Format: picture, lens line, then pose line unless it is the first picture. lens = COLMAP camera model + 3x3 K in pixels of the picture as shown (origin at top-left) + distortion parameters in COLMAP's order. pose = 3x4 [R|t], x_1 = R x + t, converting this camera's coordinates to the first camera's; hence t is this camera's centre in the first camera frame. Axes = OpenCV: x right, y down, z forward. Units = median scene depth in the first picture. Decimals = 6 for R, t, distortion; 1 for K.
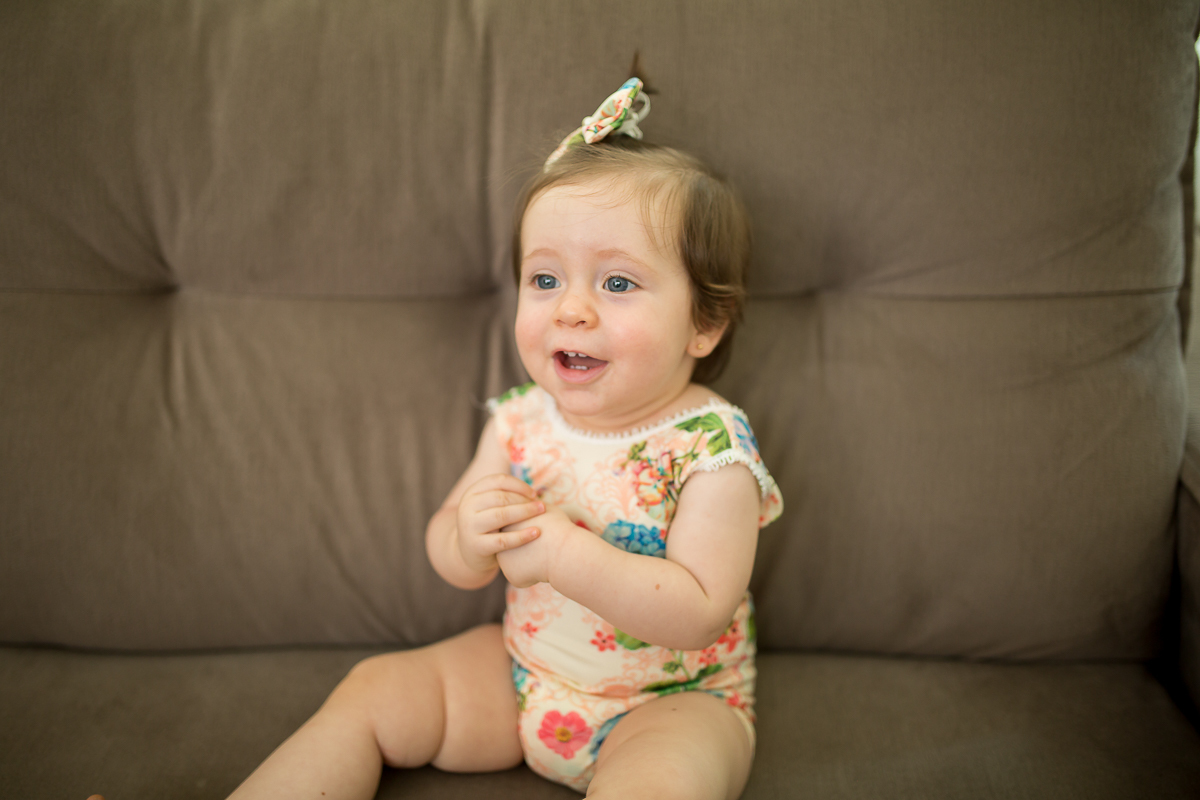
lens RADIAL K [[1147.3, 0, 605.8], [0, 1147.3, 401.1], [0, 0, 1]] dist [-0.098426, 0.150915]
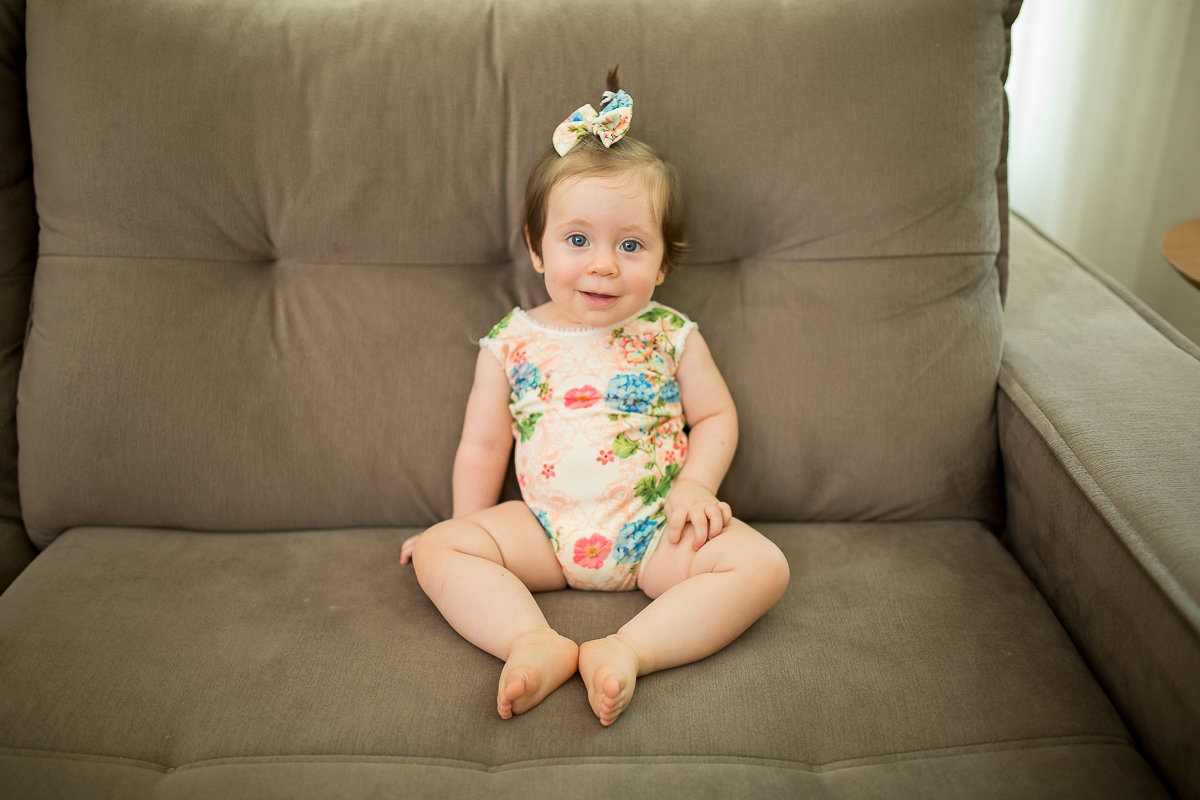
lens RADIAL K [[1155.2, 0, 600.0], [0, 1155.2, 400.0], [0, 0, 1]] dist [-0.072189, 0.226152]
pose [[0.998969, -0.012114, 0.043744, -0.053296], [0.015140, 0.997465, -0.069531, 0.181031], [-0.042791, 0.070121, 0.996620, -0.411515]]
